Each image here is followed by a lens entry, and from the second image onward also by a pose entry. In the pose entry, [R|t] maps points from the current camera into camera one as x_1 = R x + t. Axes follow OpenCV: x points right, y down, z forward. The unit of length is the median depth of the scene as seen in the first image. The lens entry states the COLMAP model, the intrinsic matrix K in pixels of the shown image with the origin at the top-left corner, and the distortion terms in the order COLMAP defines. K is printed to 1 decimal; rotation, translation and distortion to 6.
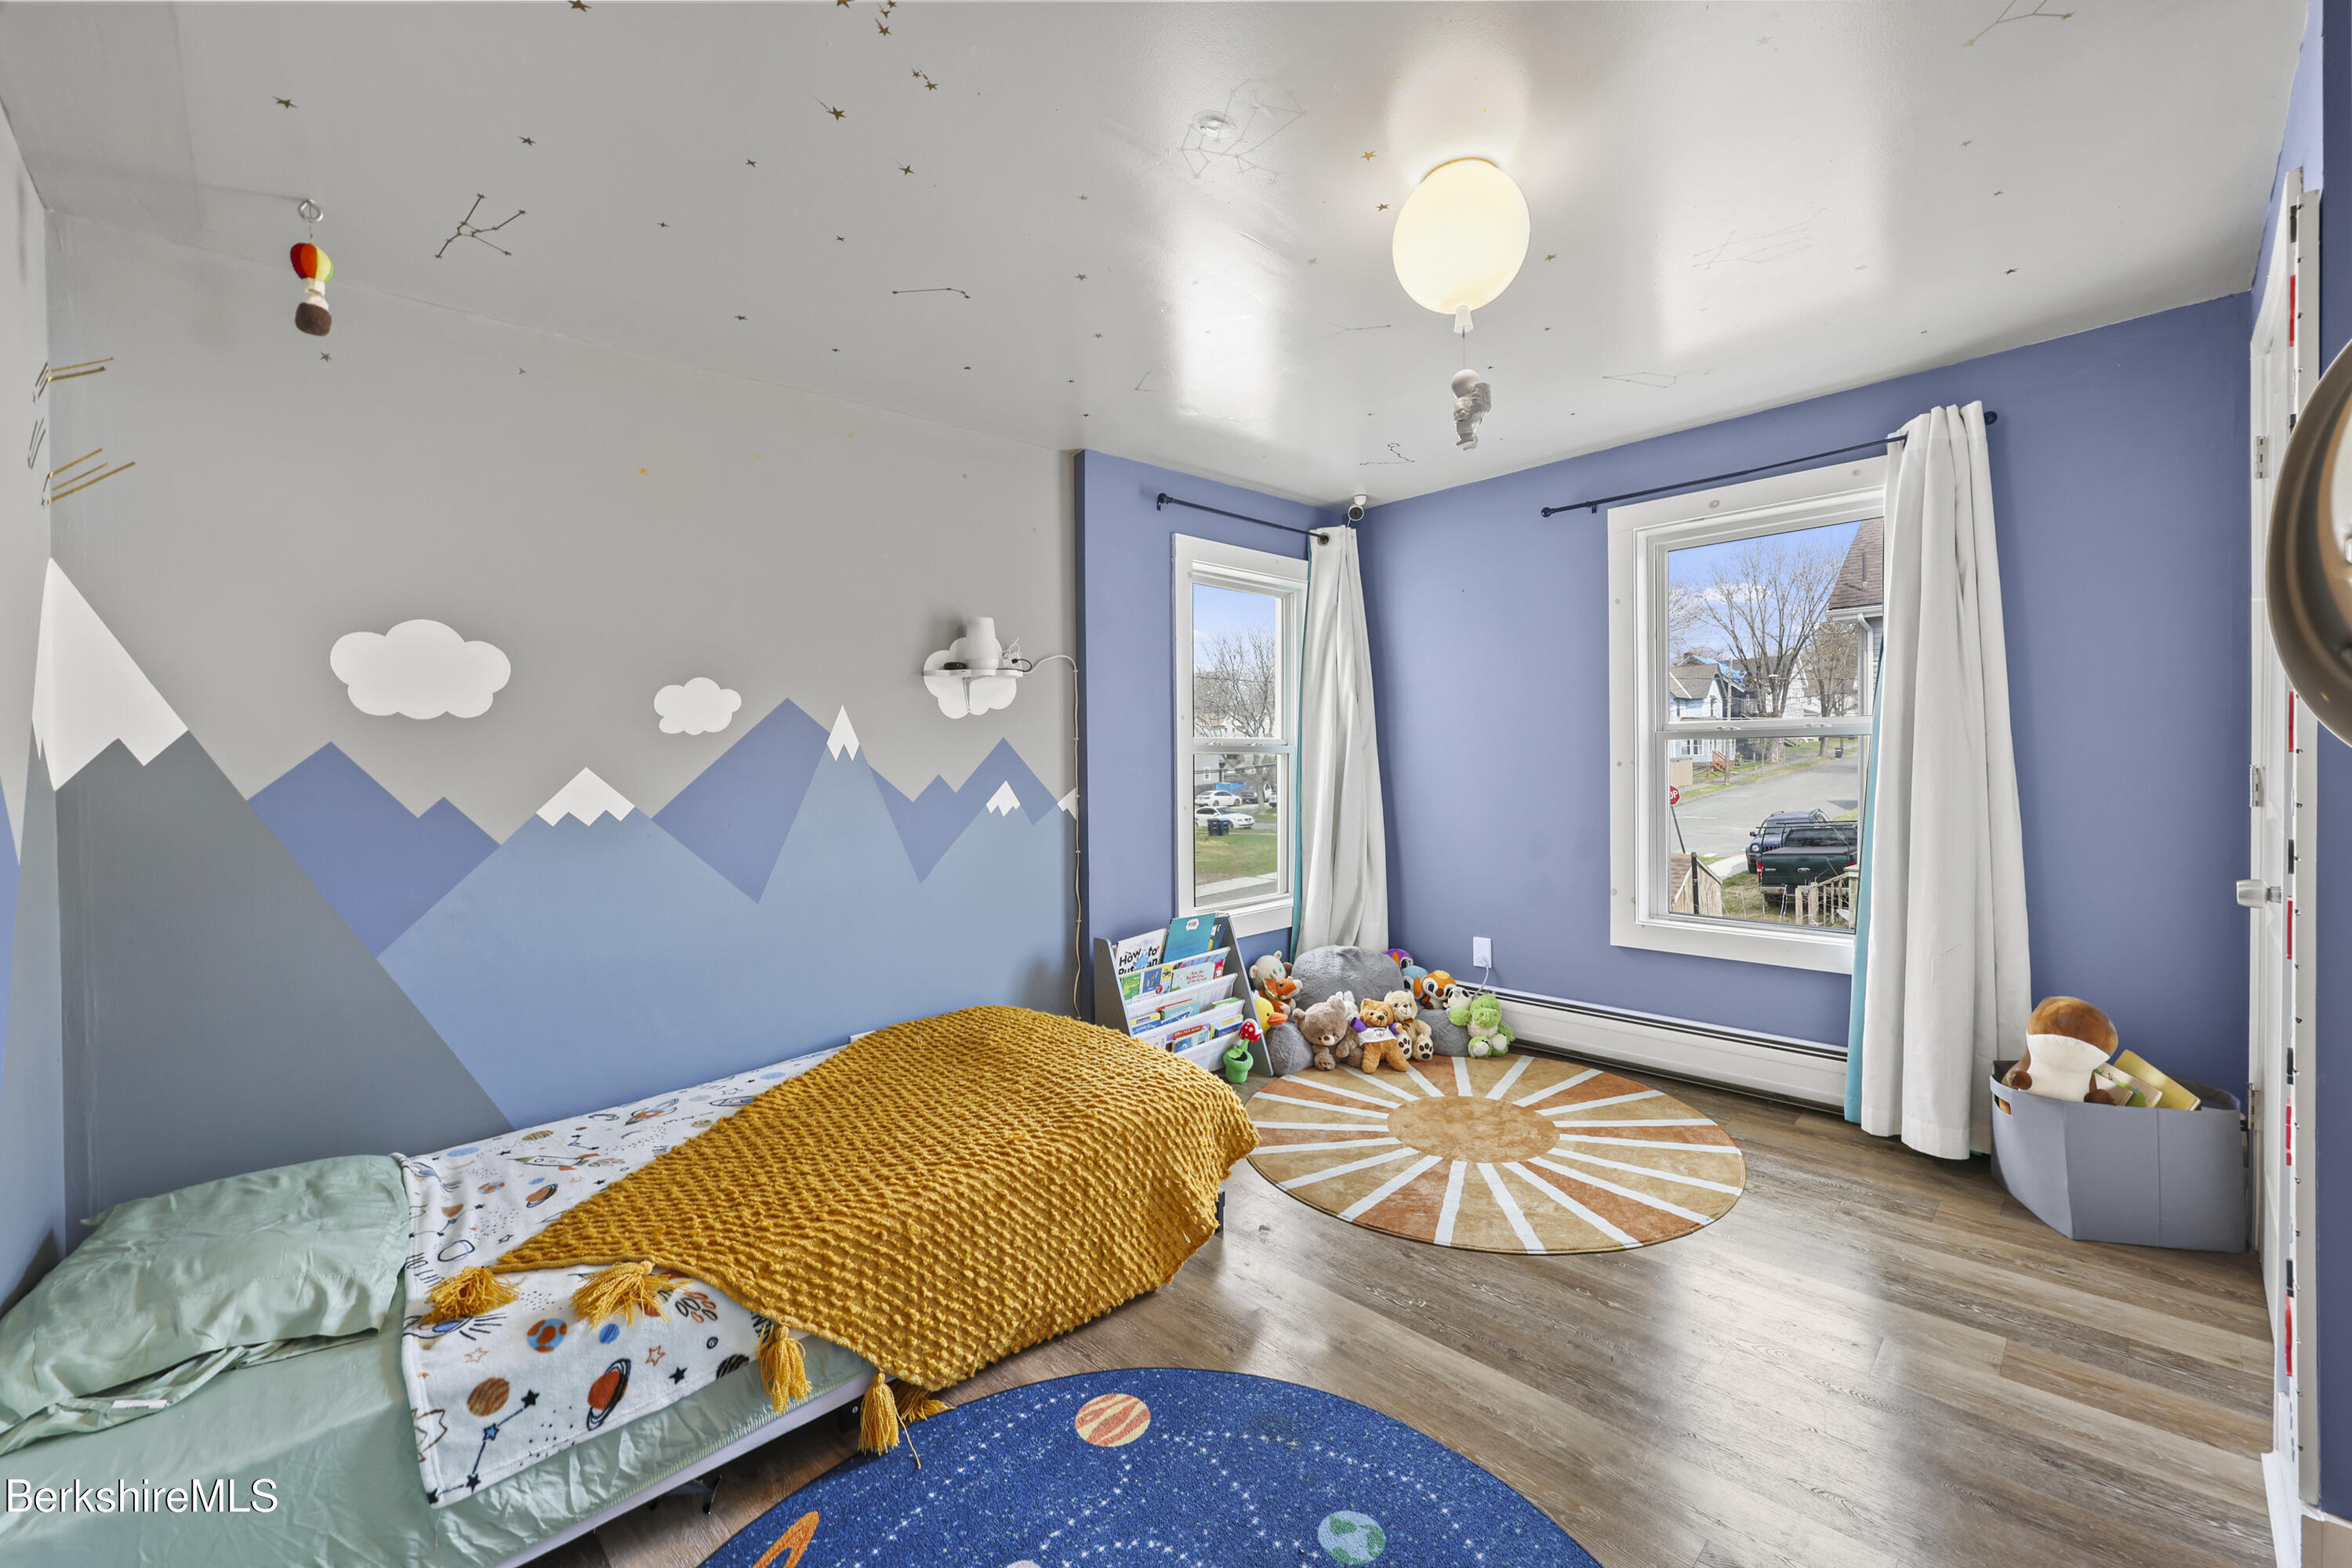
lens RADIAL K [[956.3, 0, 1176.4], [0, 956.3, 781.5], [0, 0, 1]] dist [0.000246, -0.000140]
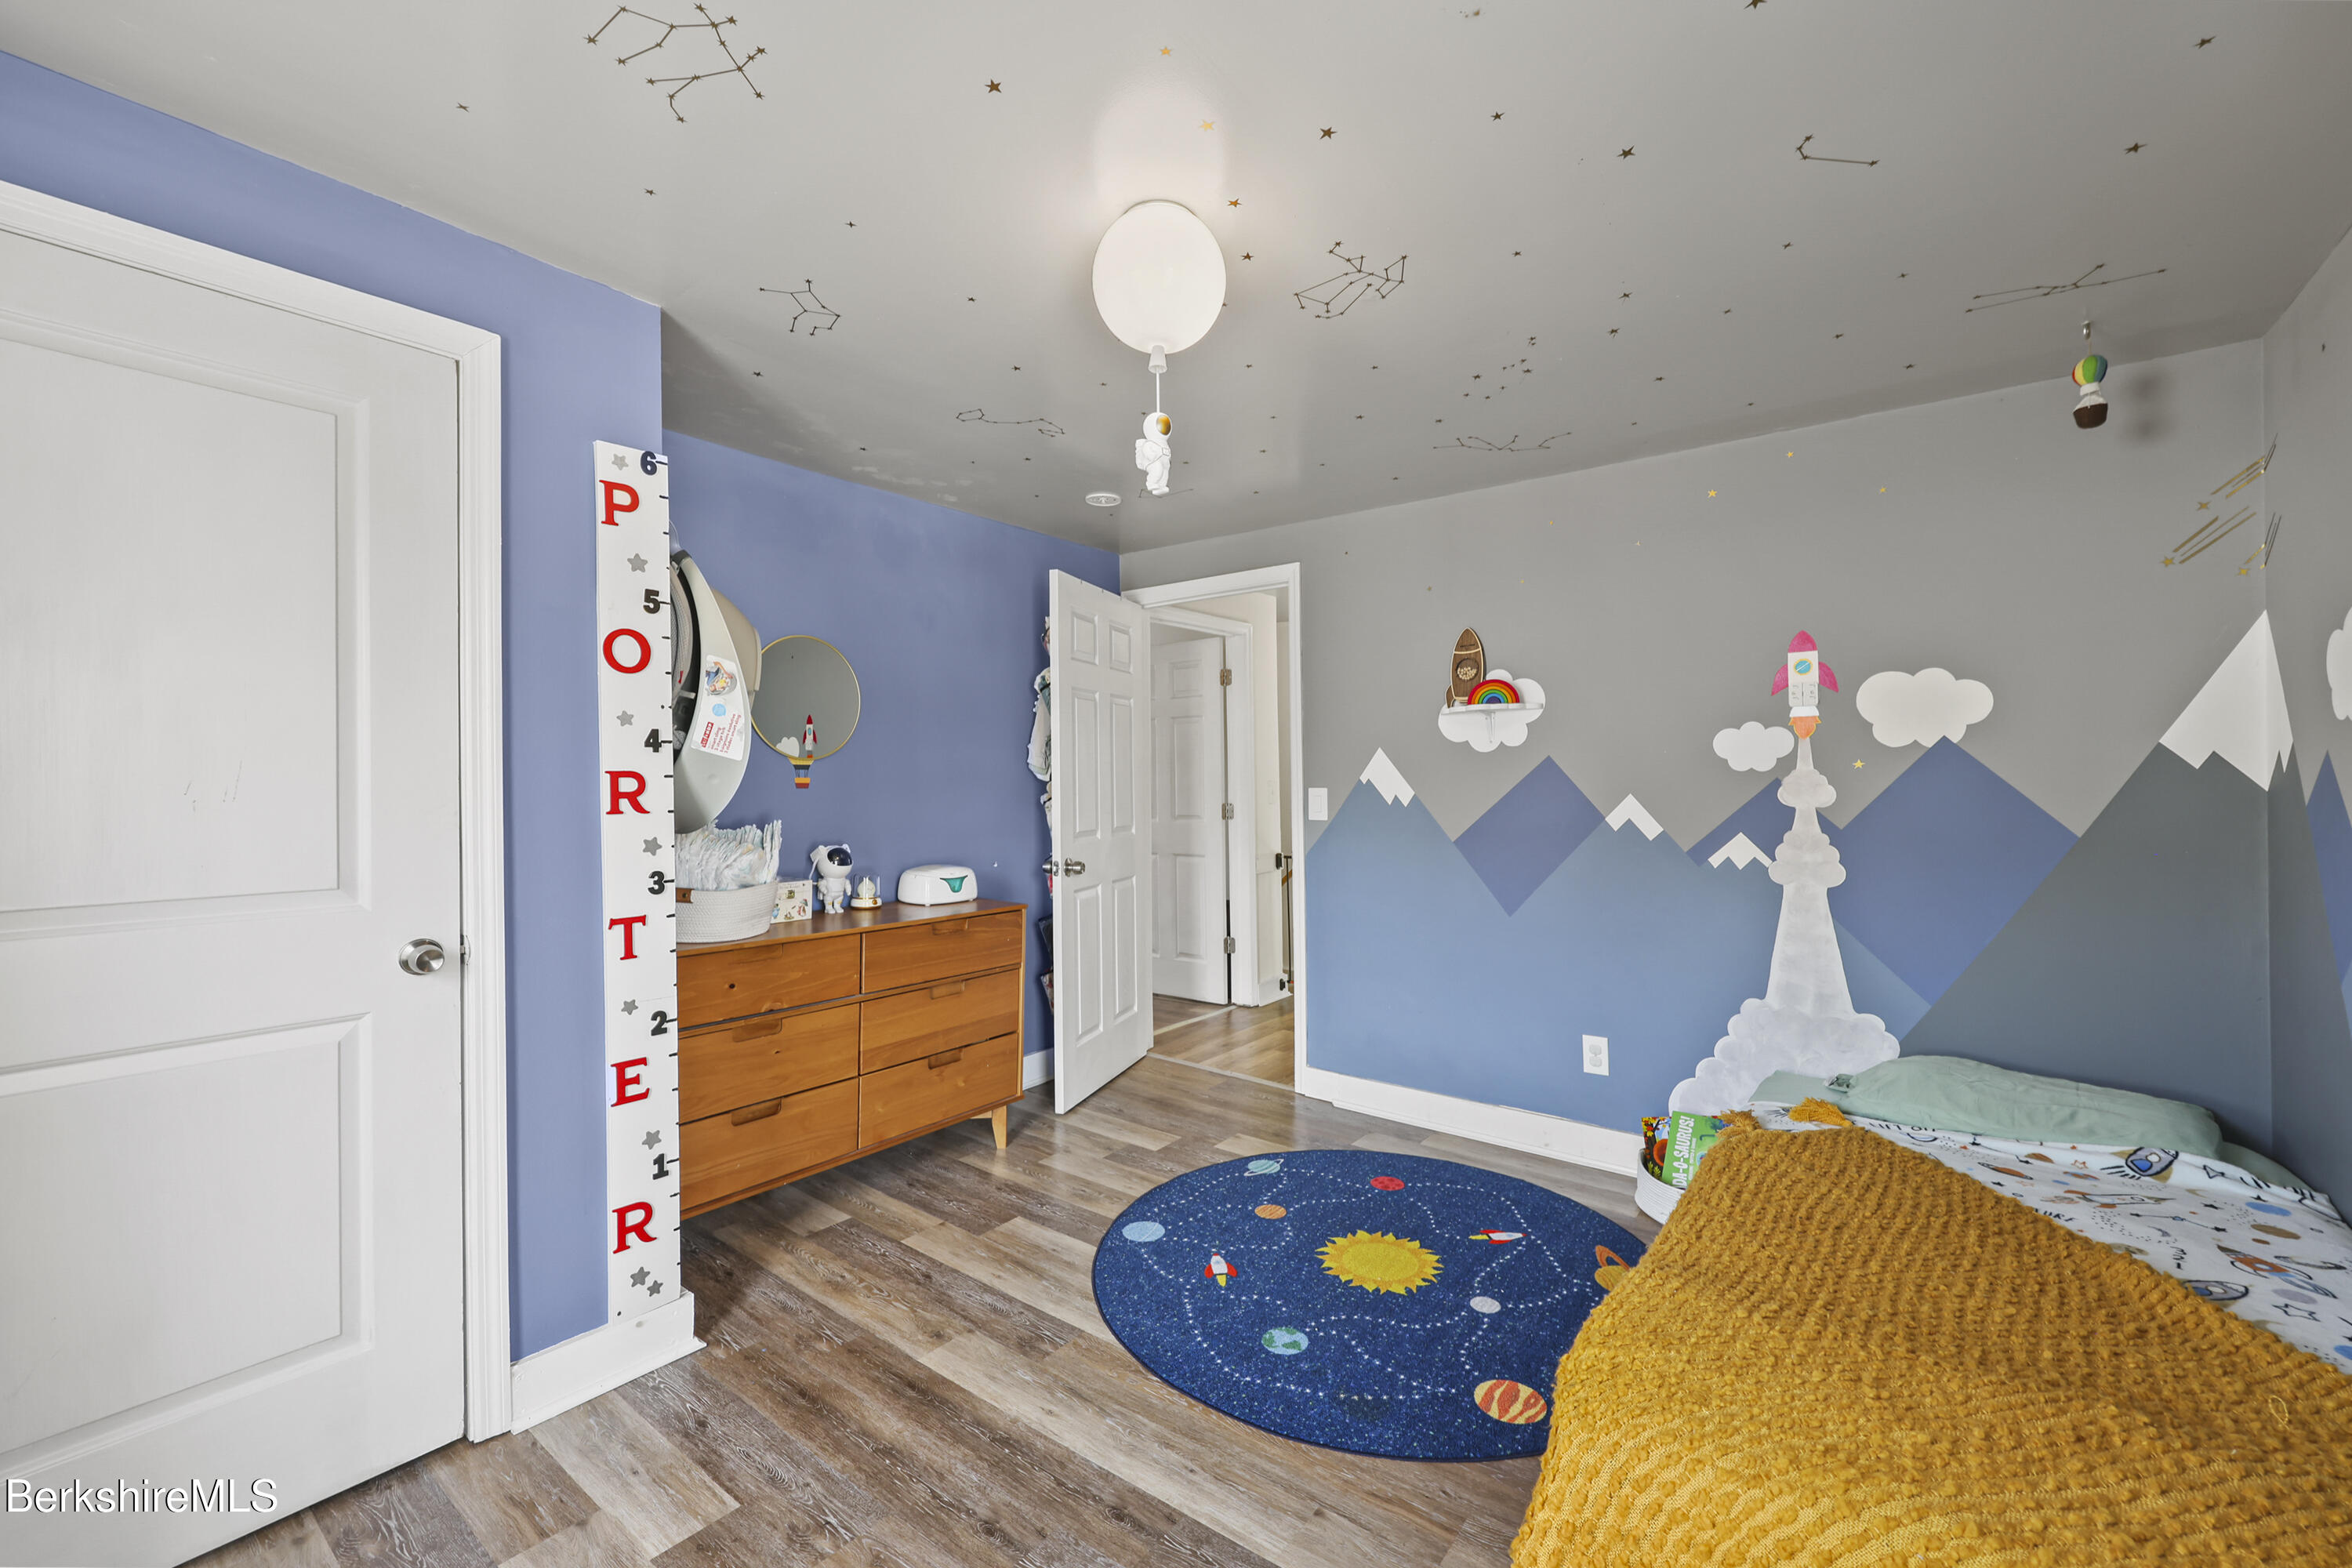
lens RADIAL K [[956.3, 0, 1173.0], [0, 956.3, 780.7], [0, 0, 1]] dist [0.000246, -0.000140]
pose [[-0.989574, 0.029871, -0.140891, 0.431532], [0.026351, 0.999294, 0.026789, -0.072960], [0.141592, 0.022797, -0.989663, 1.949462]]
